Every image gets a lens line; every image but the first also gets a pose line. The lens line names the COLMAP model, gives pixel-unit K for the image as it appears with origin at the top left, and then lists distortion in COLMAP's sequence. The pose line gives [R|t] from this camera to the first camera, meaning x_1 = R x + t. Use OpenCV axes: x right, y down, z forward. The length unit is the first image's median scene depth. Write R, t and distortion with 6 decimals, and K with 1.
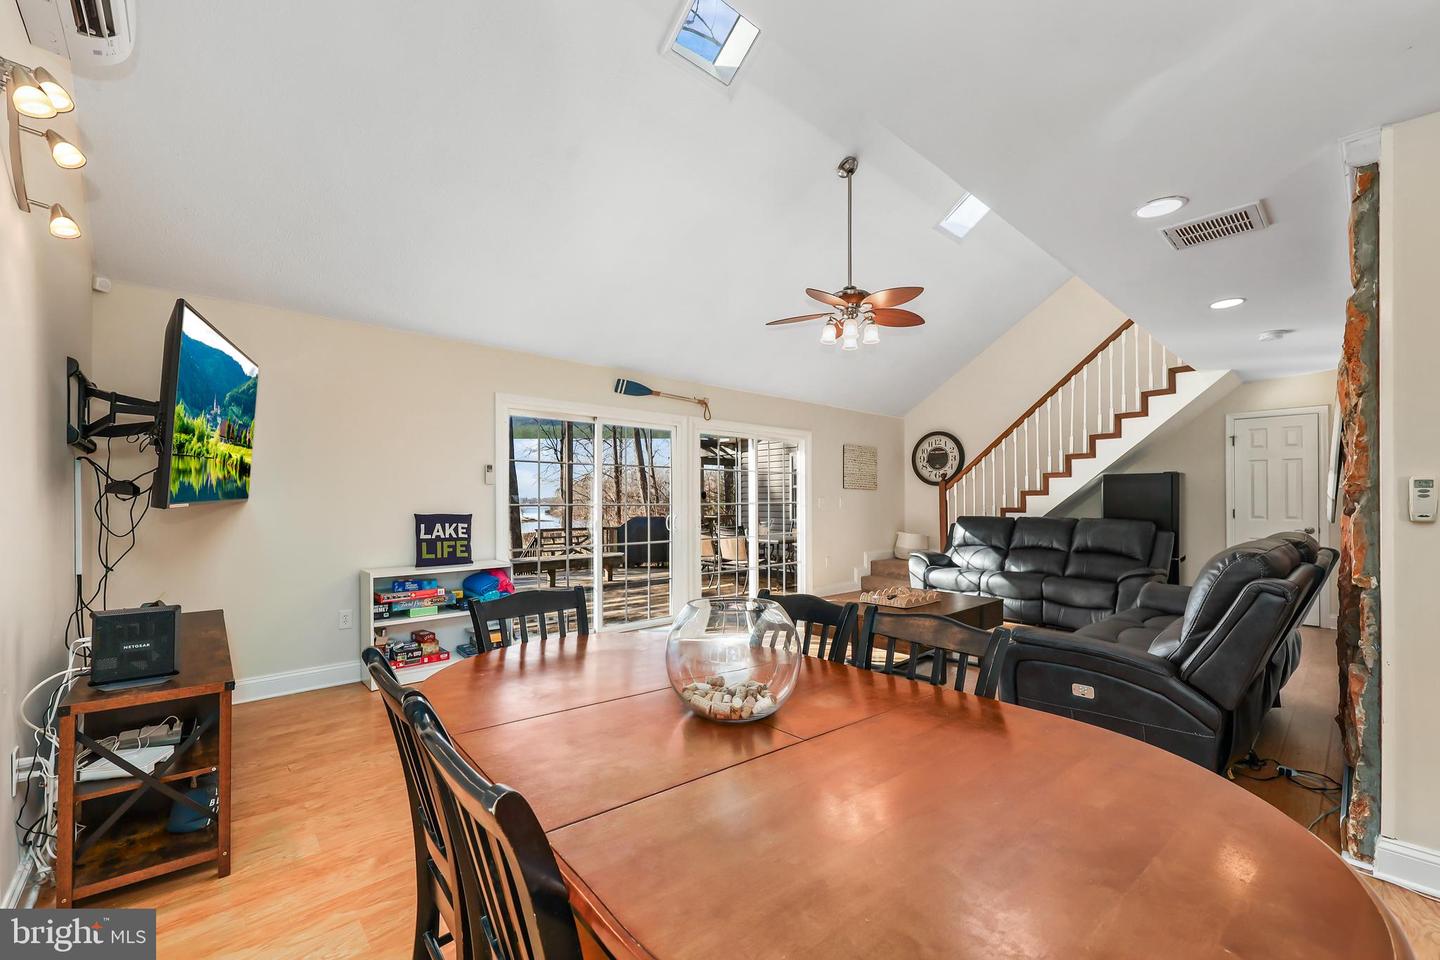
lens RADIAL K [[580.1, 0, 718.2], [0, 580.1, 493.8], [0, 0, 1]] dist [0.000097, -0.000032]
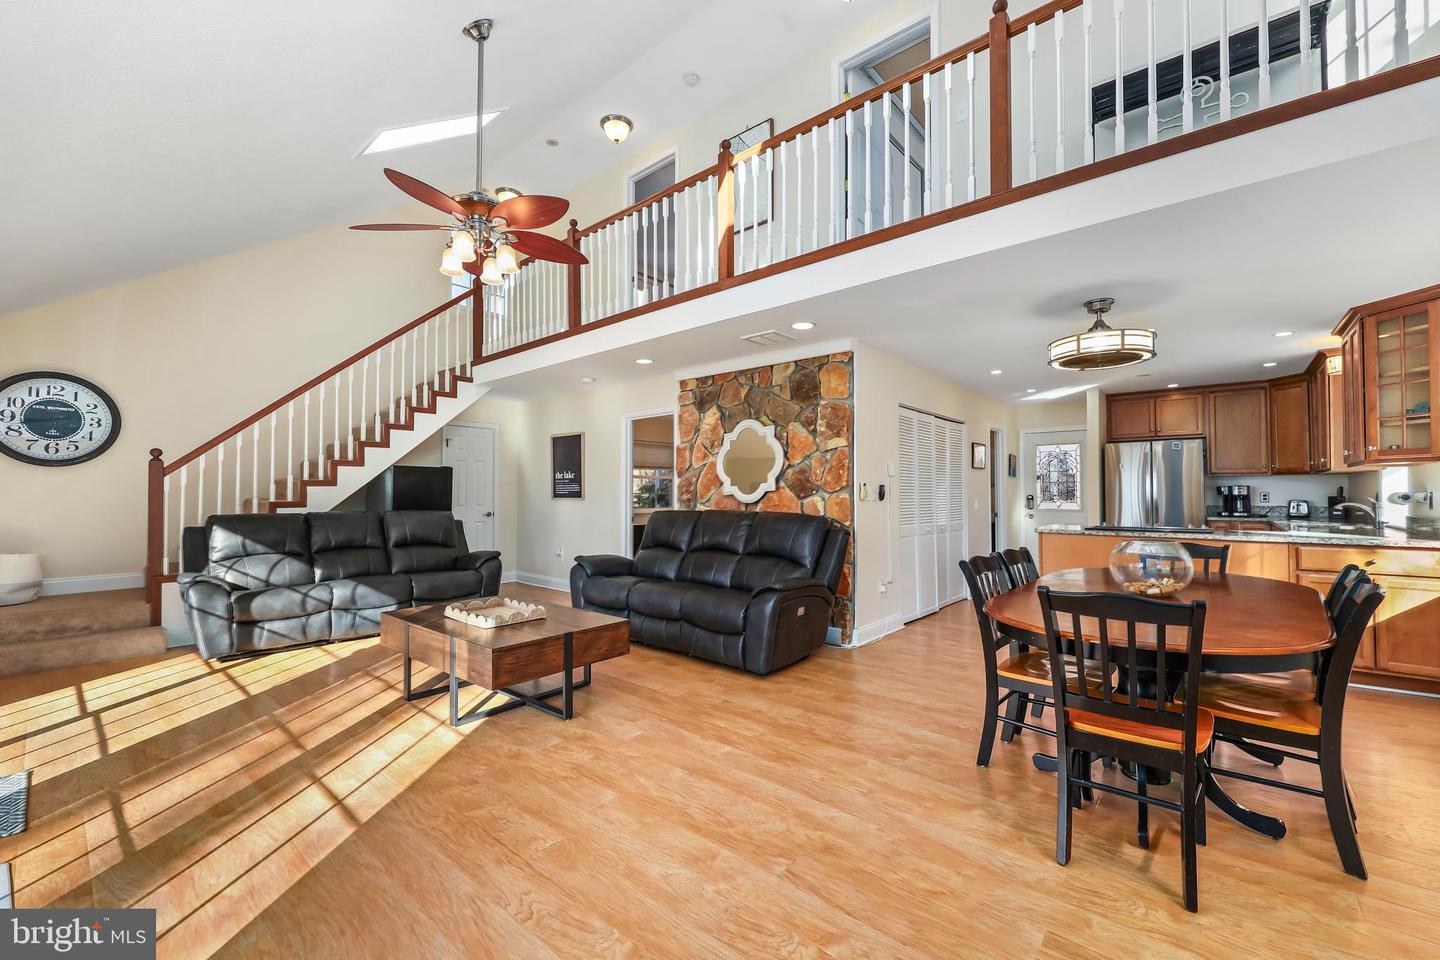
lens RADIAL K [[580.1, 0, 718.8], [0, 580.1, 481.0], [0, 0, 1]] dist [0.000097, -0.000032]
pose [[-0.133913, 0.016548, 0.990855, -0.360687], [-0.008932, 0.999800, -0.017905, 0.006016], [-0.990953, -0.011248, -0.133738, 0.557901]]
